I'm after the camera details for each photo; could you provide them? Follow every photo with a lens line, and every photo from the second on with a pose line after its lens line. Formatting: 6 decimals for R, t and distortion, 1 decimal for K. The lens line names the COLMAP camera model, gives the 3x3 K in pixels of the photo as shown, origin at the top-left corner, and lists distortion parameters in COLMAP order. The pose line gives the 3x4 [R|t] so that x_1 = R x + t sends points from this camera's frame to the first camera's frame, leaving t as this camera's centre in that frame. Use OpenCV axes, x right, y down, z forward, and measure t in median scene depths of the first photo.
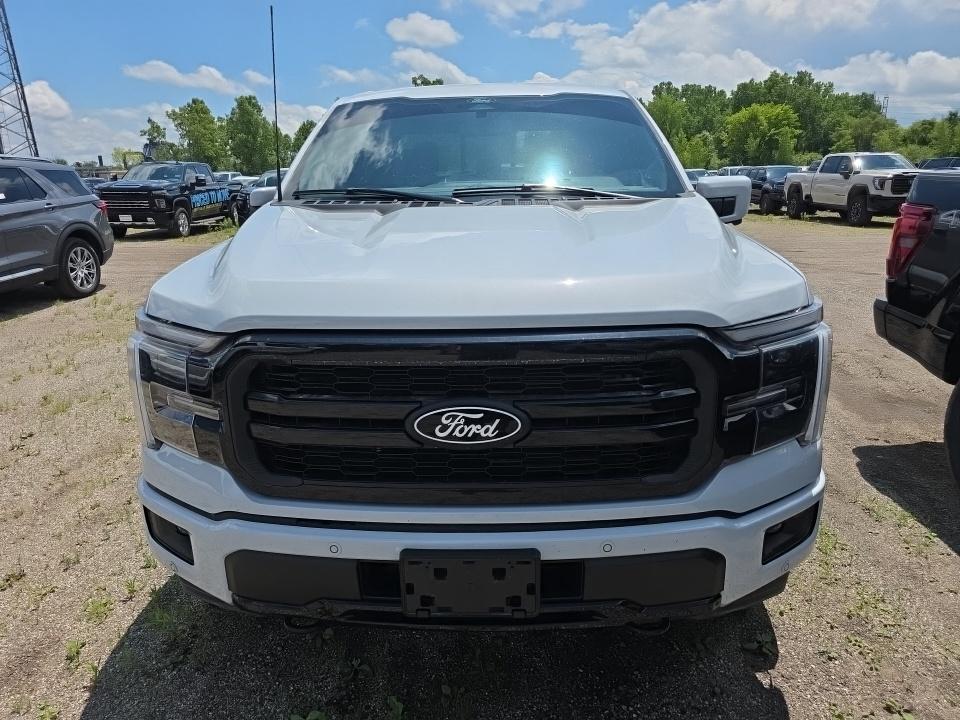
lens RADIAL K [[652.5, 0, 480.0], [0, 652.5, 360.0], [0, 0, 1]] dist [0.044126, -0.037463]
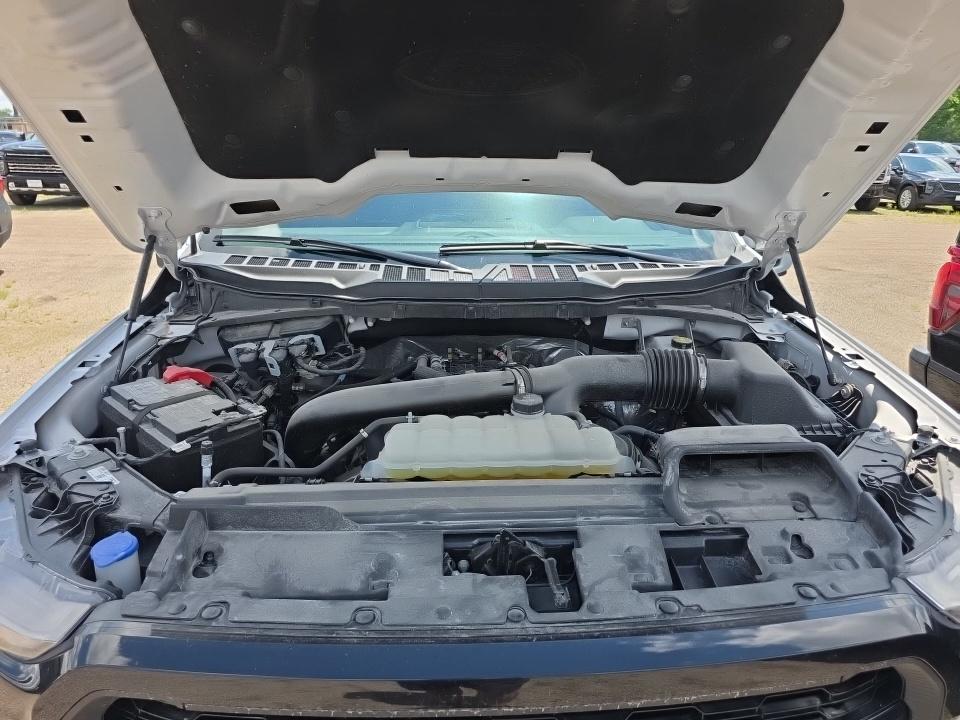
lens RADIAL K [[652.5, 0, 480.0], [0, 652.5, 360.0], [0, 0, 1]] dist [0.044126, -0.037463]
pose [[0.996207, 0.005535, 0.086838, -0.018224], [-0.009684, 0.998828, 0.047425, -0.052072], [-0.086474, -0.048086, 0.995093, 0.083545]]
